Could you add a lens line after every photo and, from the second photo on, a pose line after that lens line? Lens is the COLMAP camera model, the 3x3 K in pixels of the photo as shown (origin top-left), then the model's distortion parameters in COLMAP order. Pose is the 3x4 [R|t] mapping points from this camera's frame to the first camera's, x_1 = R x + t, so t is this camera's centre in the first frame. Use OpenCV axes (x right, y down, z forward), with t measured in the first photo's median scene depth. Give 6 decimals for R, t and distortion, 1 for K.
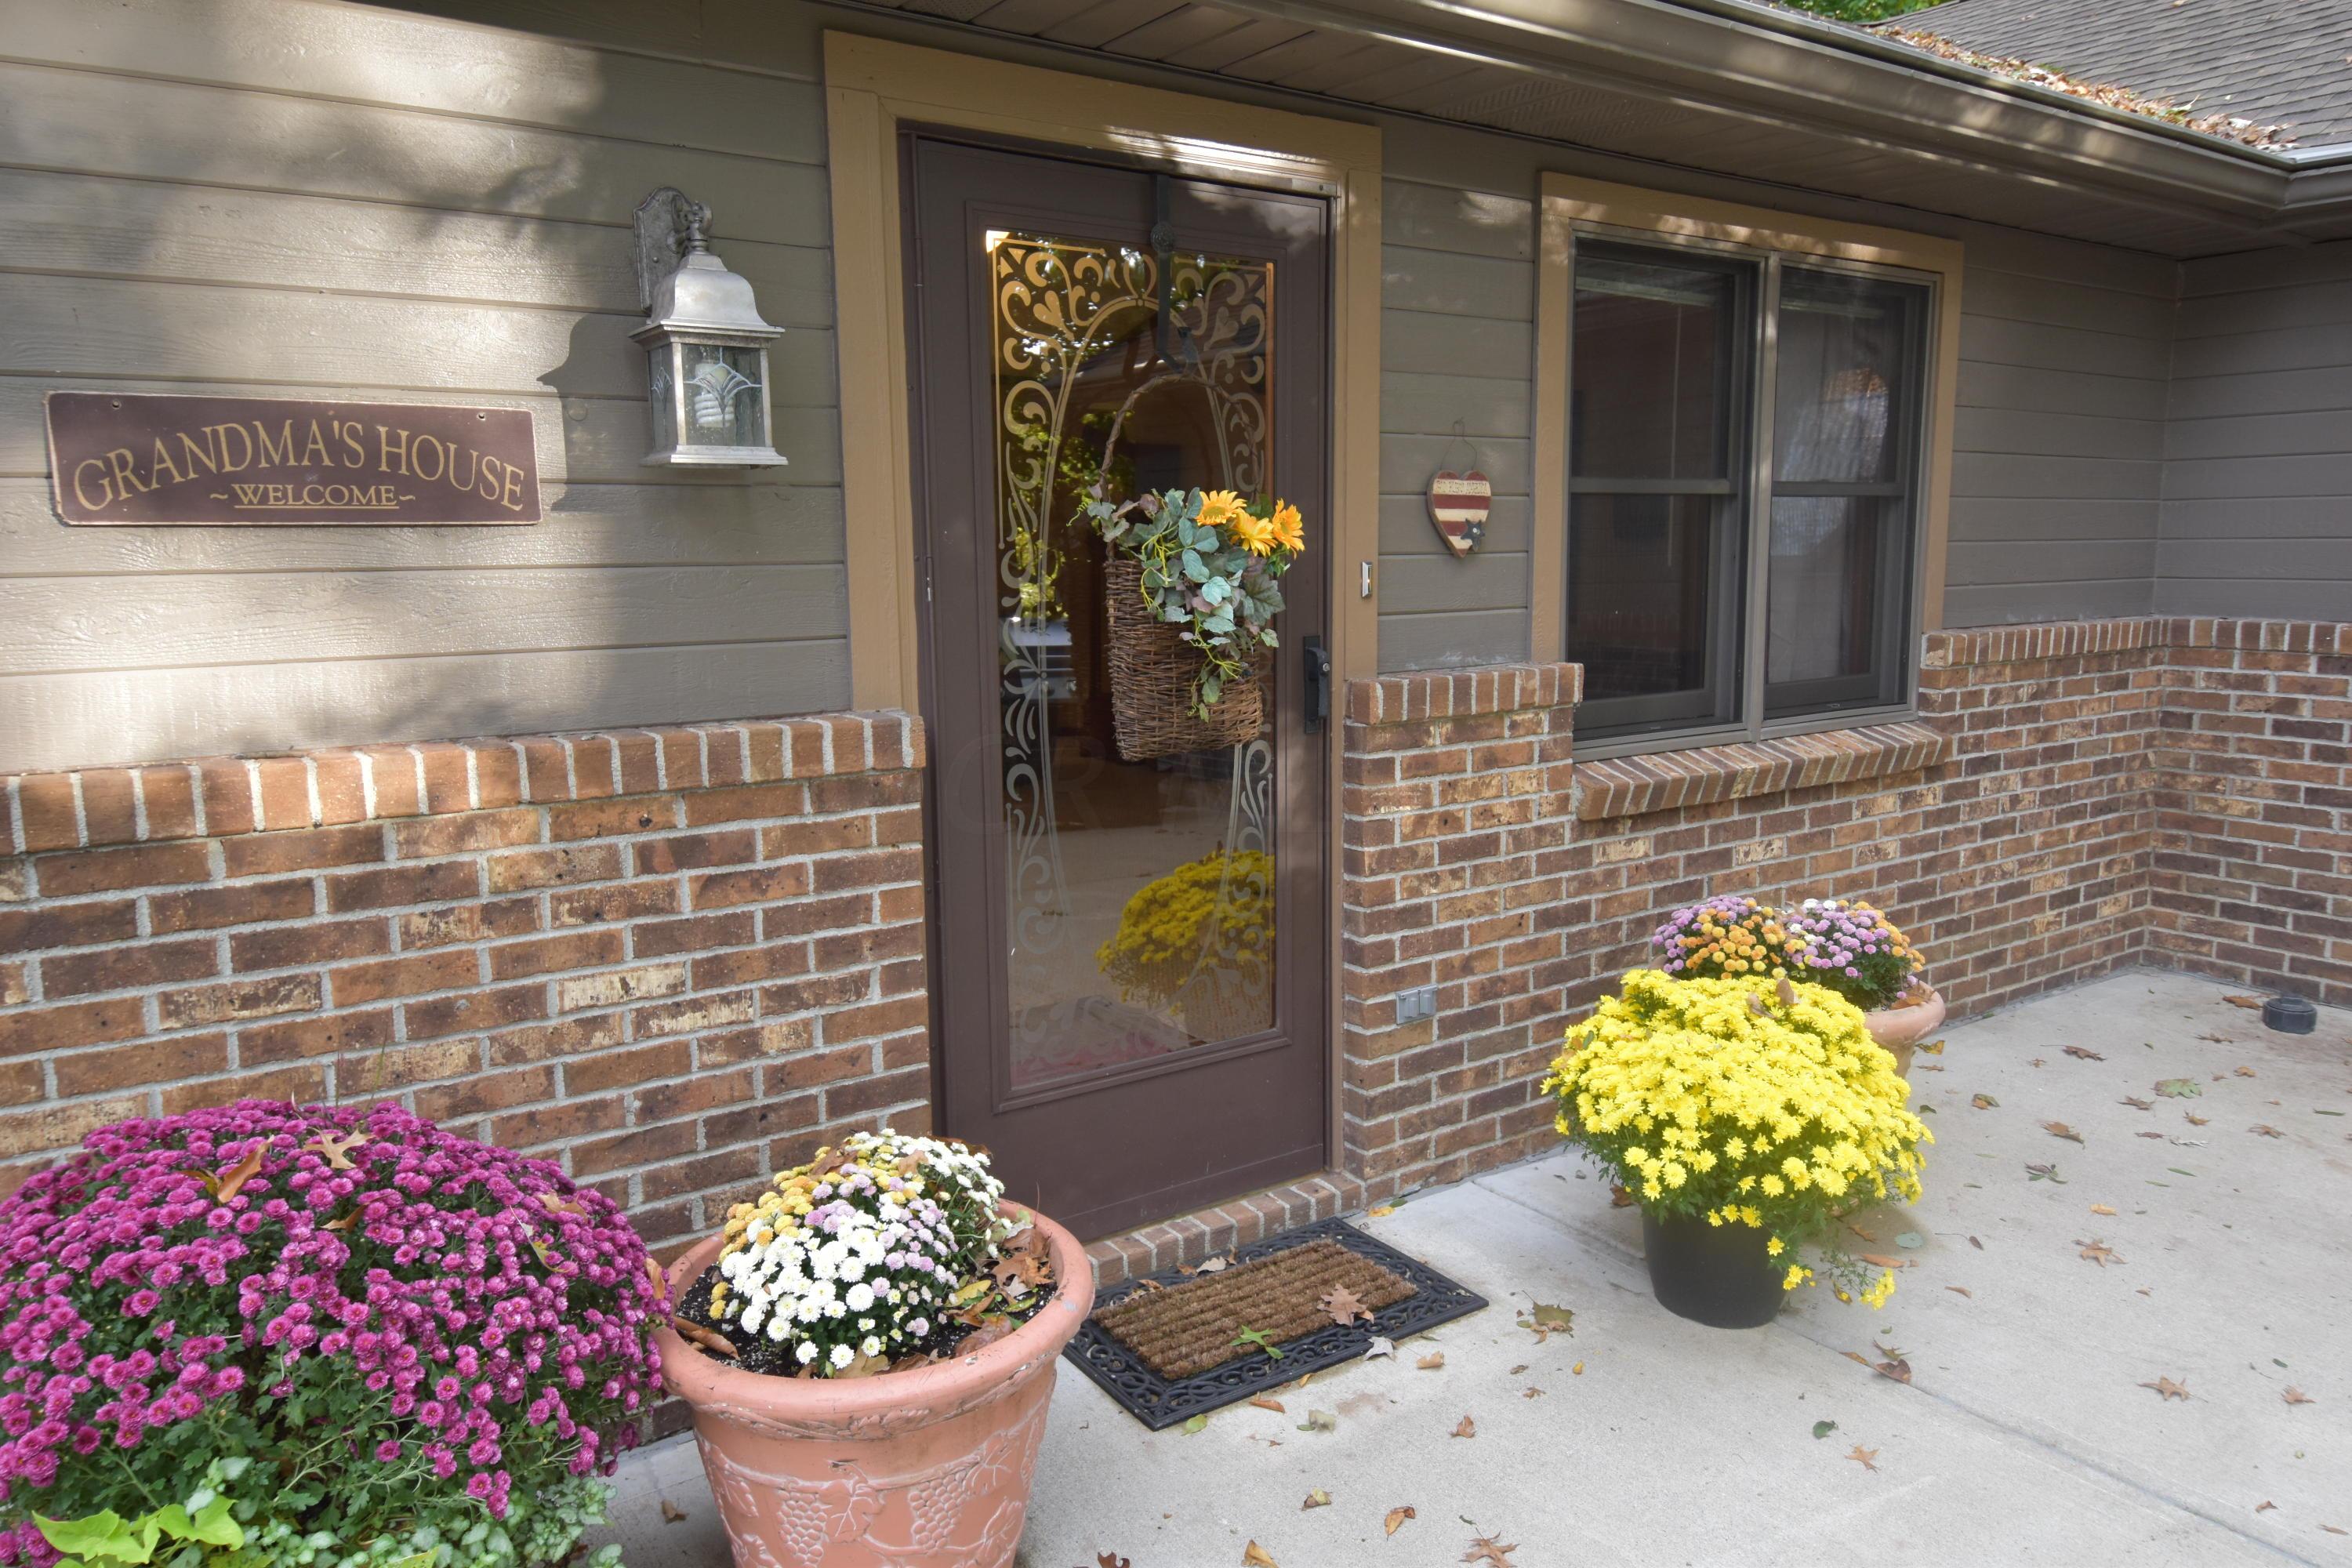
lens RADIAL K [[1585.1, 0, 1176.0], [0, 1585.1, 784.0], [0, 0, 1]] dist [0.057145, -0.067003]
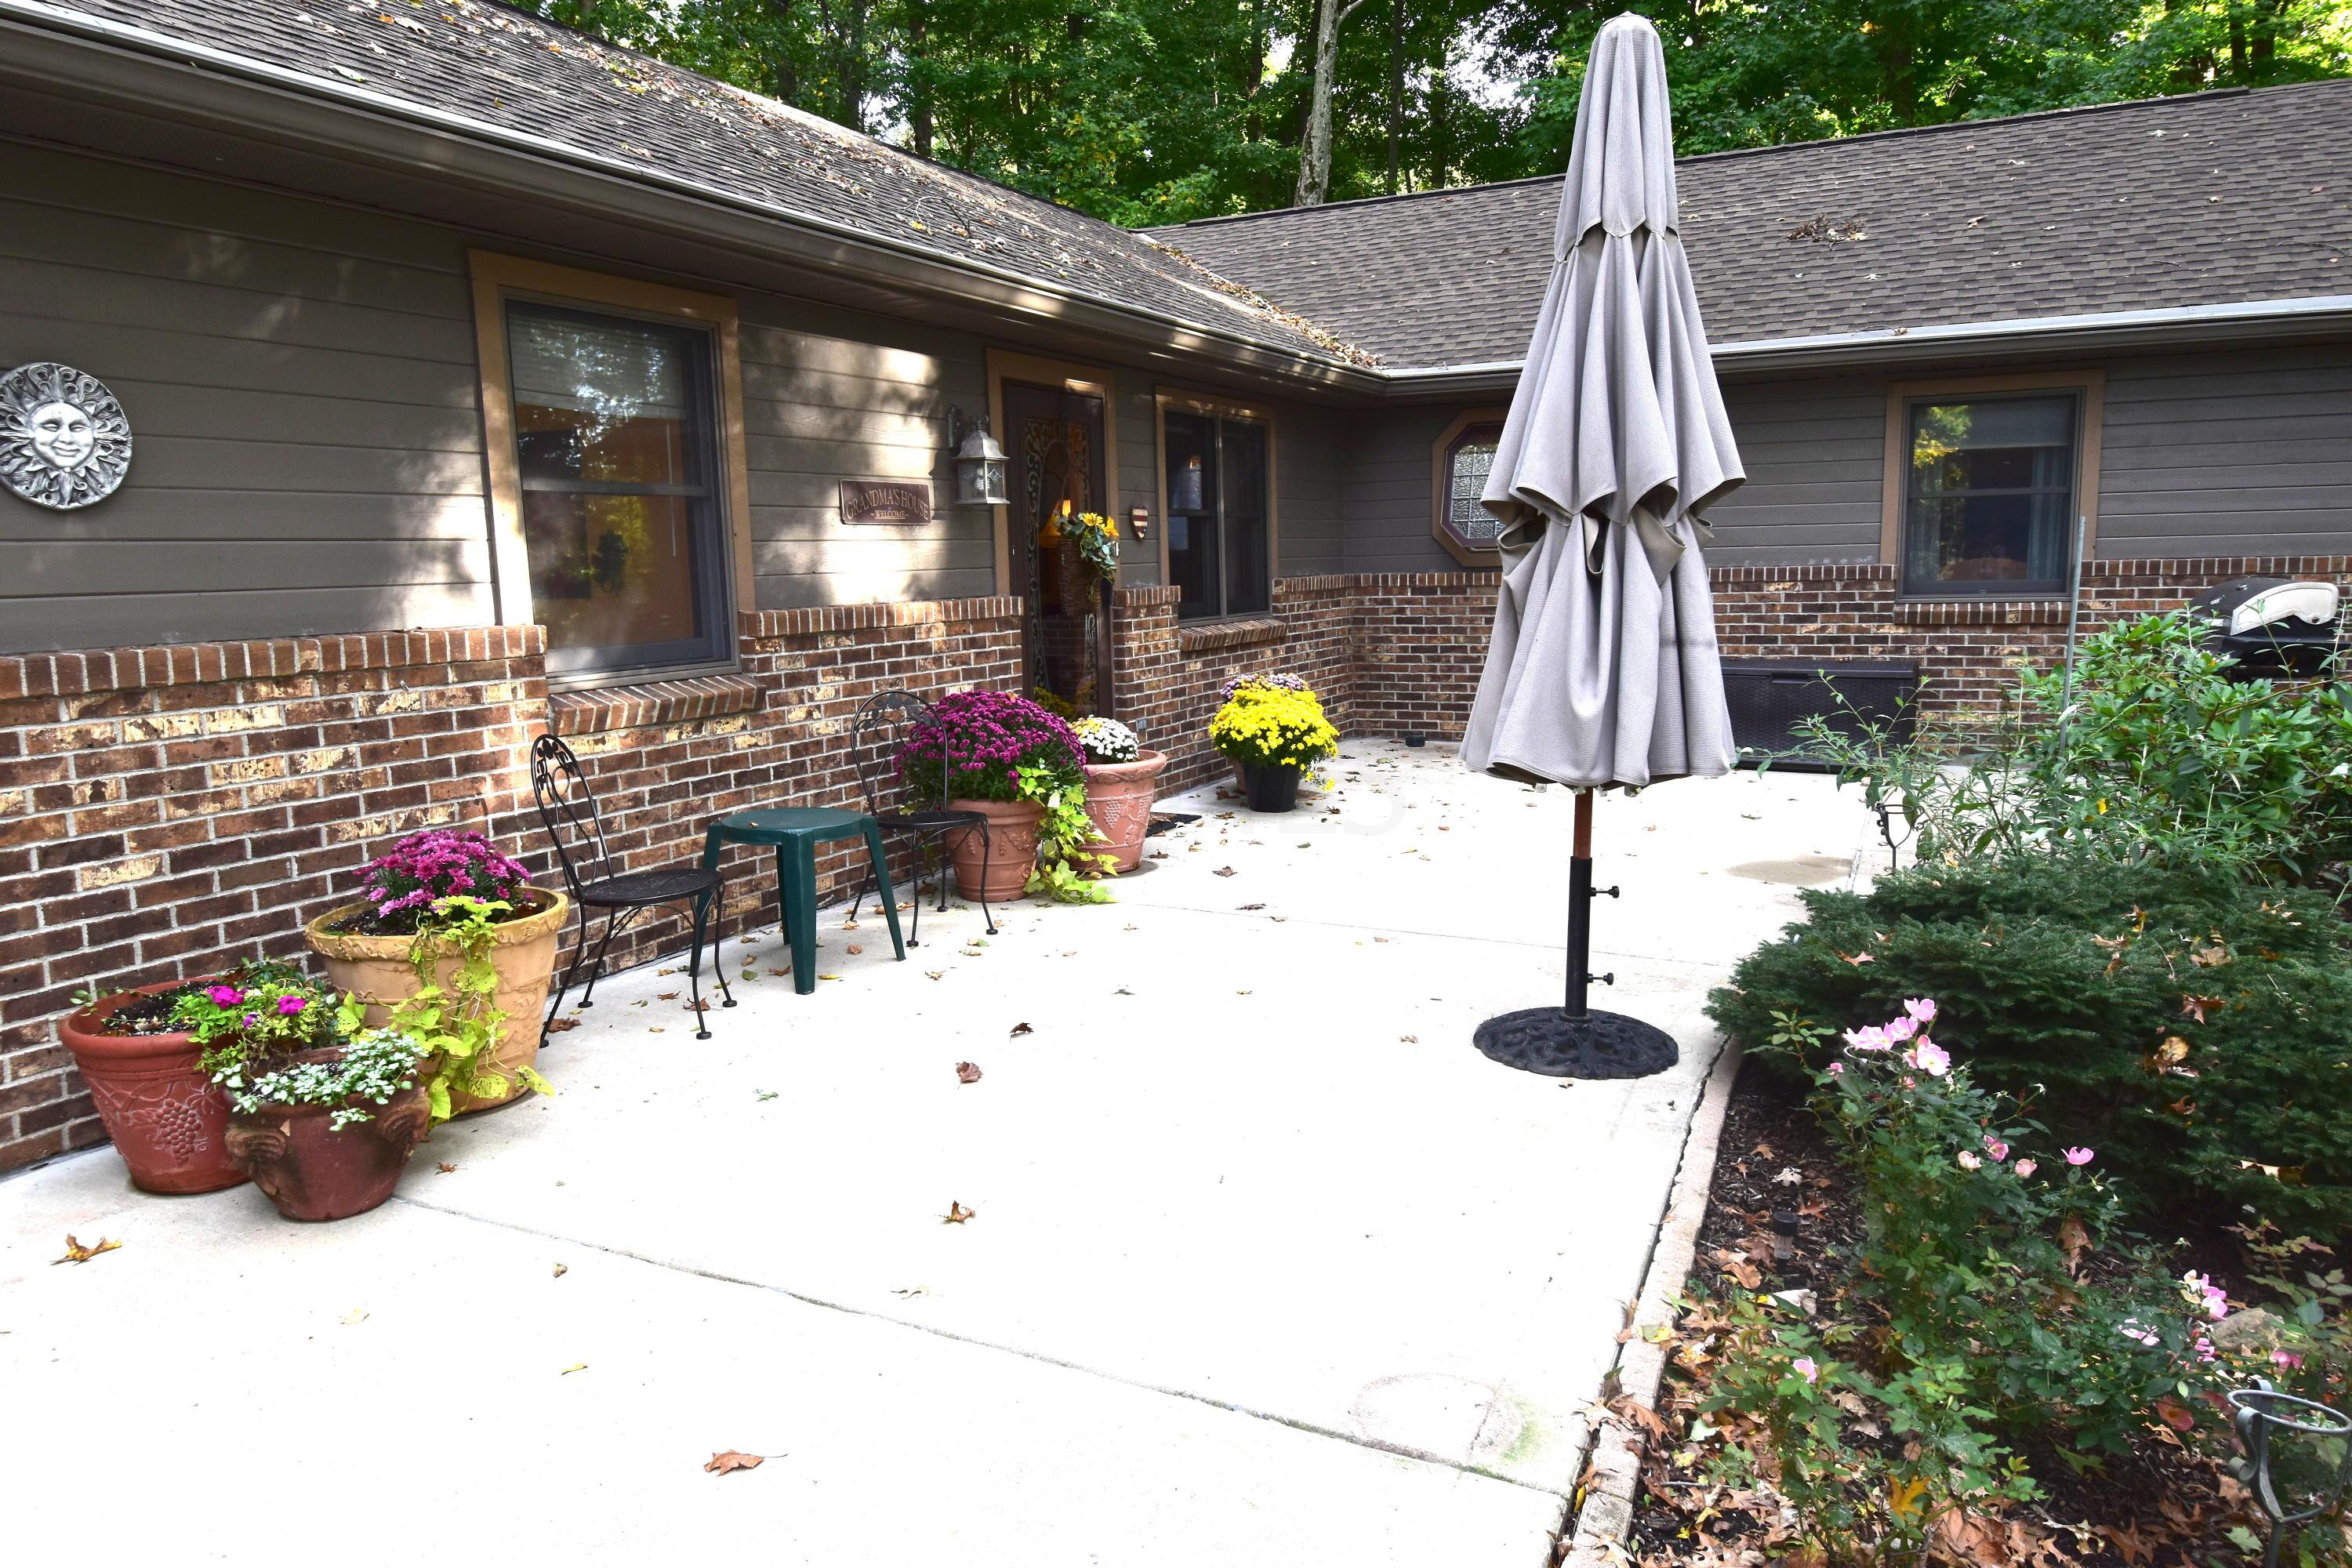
lens RADIAL K [[1585.1, 0, 1176.0], [0, 1585.1, 784.0], [0, 0, 1]] dist [0.057145, -0.067003]
pose [[0.872228, -0.079554, 0.482586, -0.949111], [0.087499, 0.996146, 0.006067, 0.211923], [-0.481209, 0.036934, 0.875827, -1.110117]]
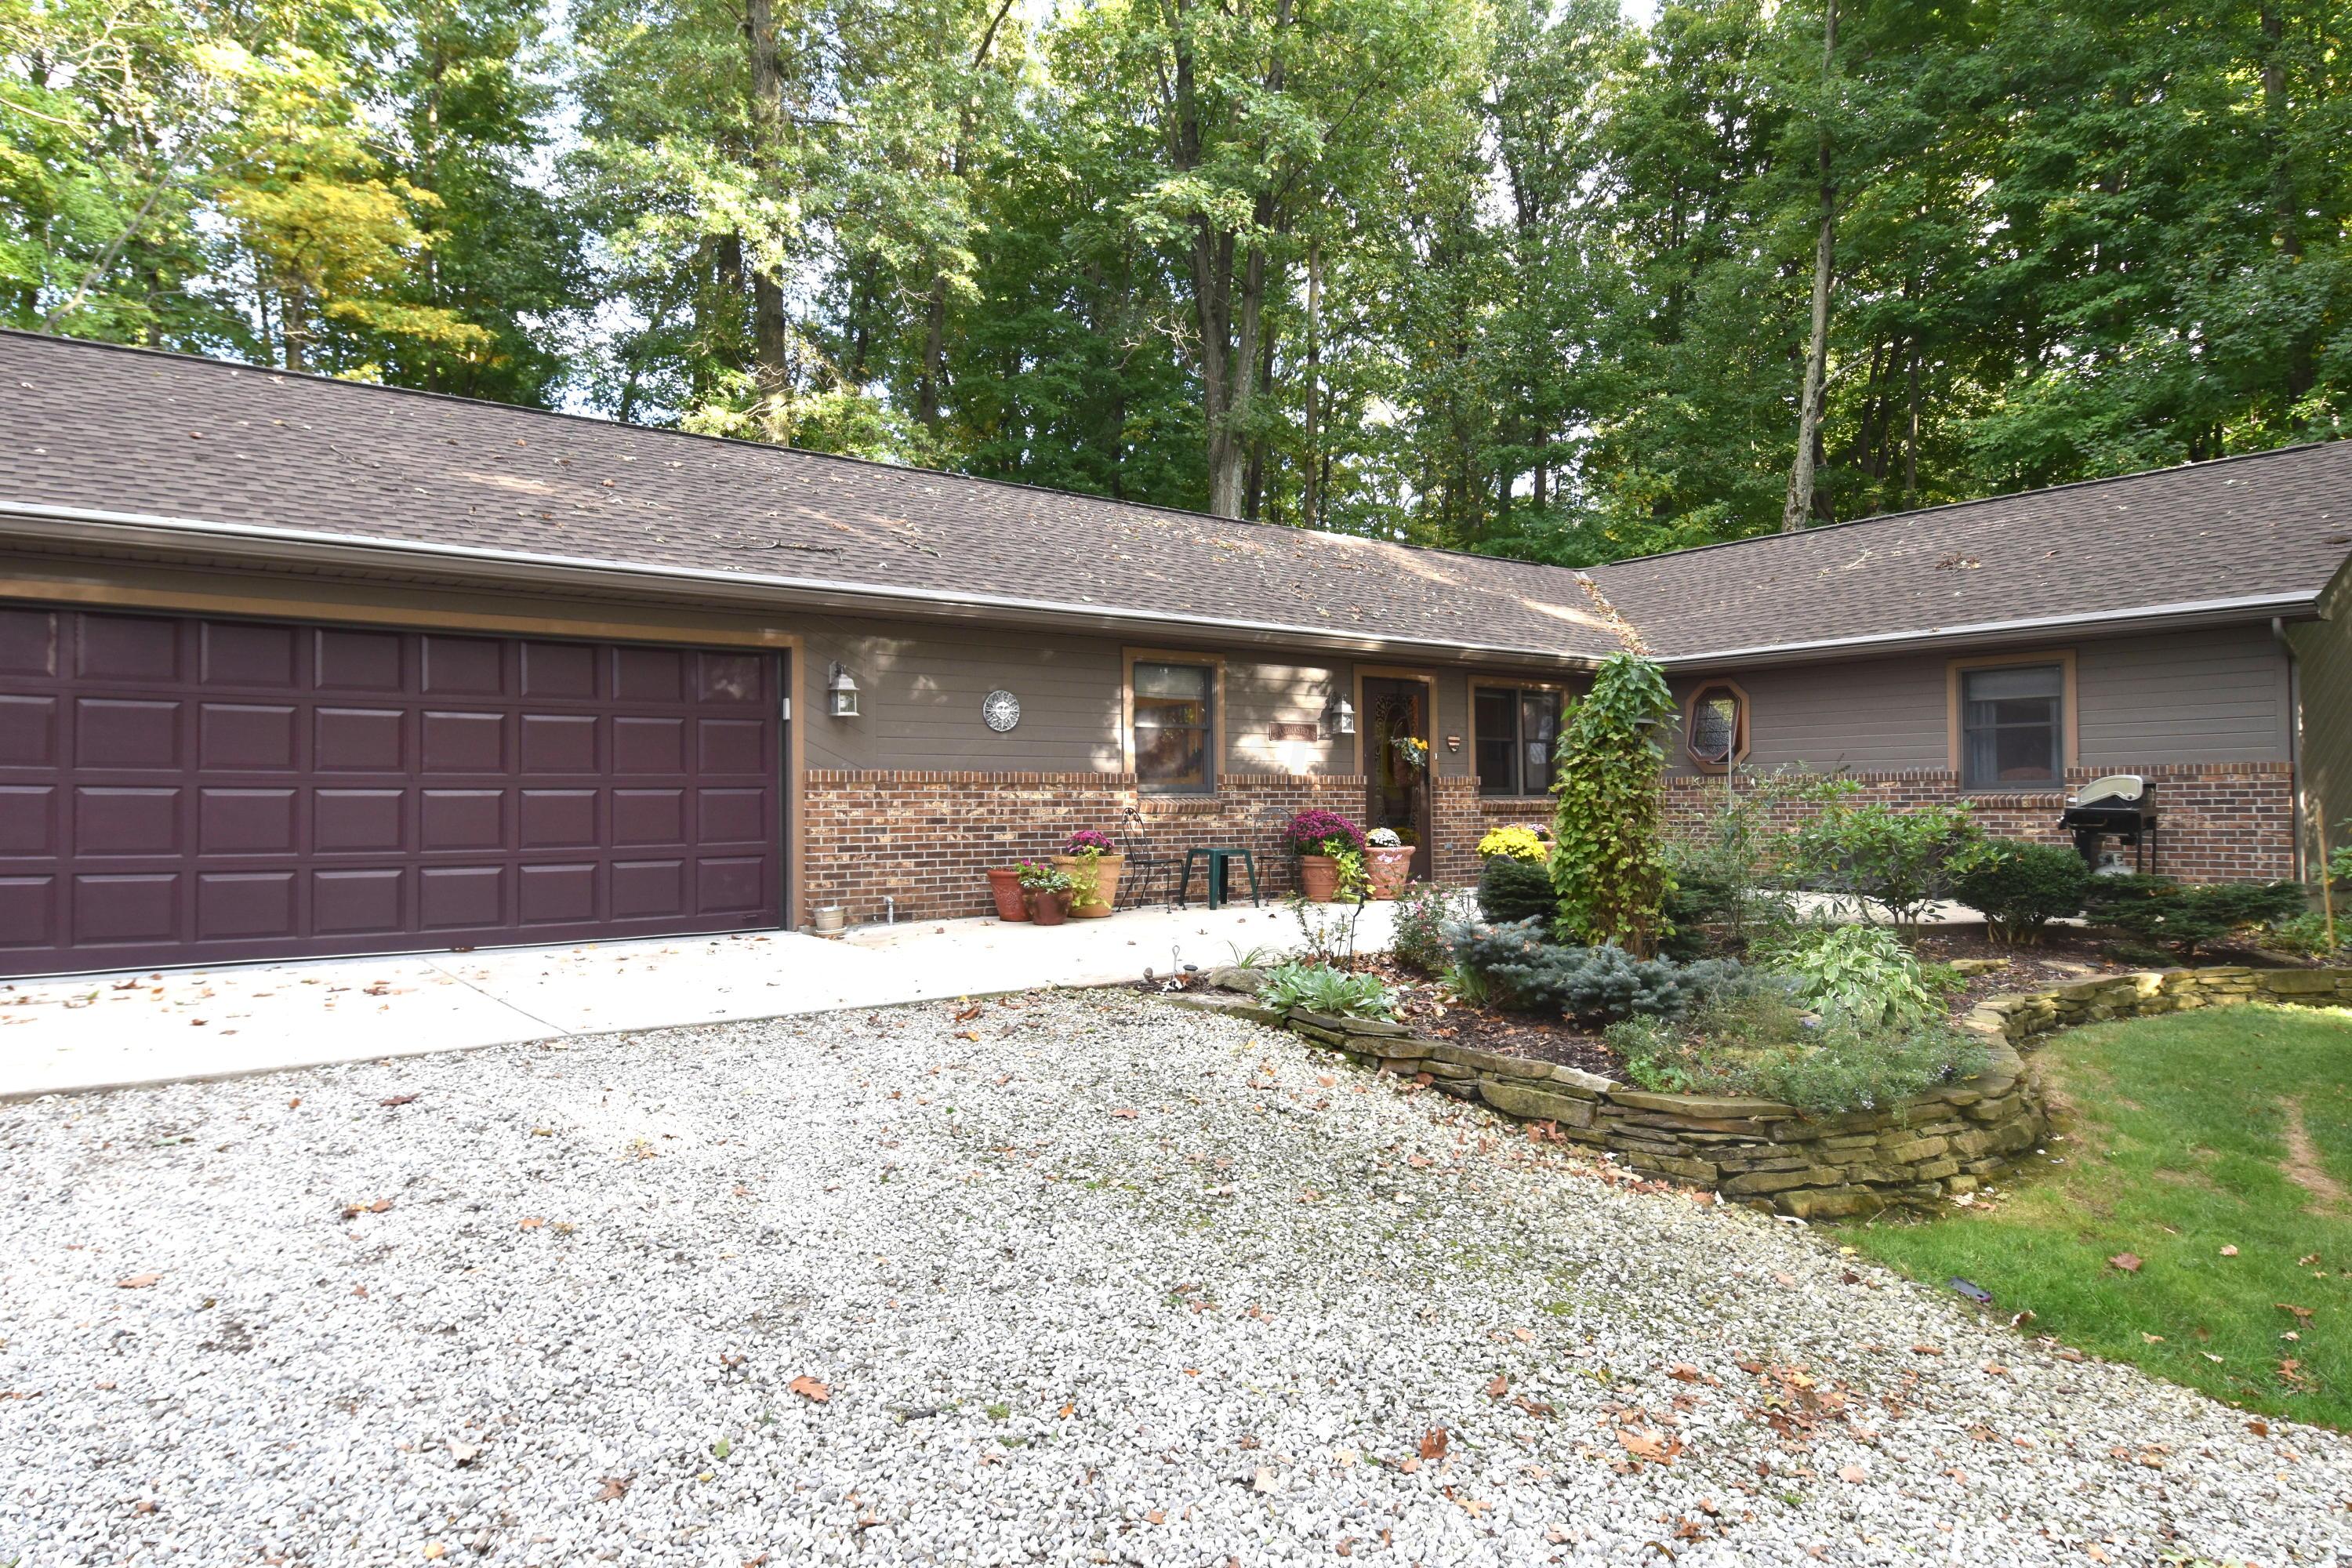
lens RADIAL K [[1412.0, 0, 1176.0], [0, 1412.0, 784.0], [0, 0, 1]] dist [0.001198, -0.041350]
pose [[0.999112, 0.002414, 0.042064, -0.801245], [0.004752, 0.985533, -0.169417, 0.638236], [-0.041864, 0.169467, 0.984646, -2.999529]]
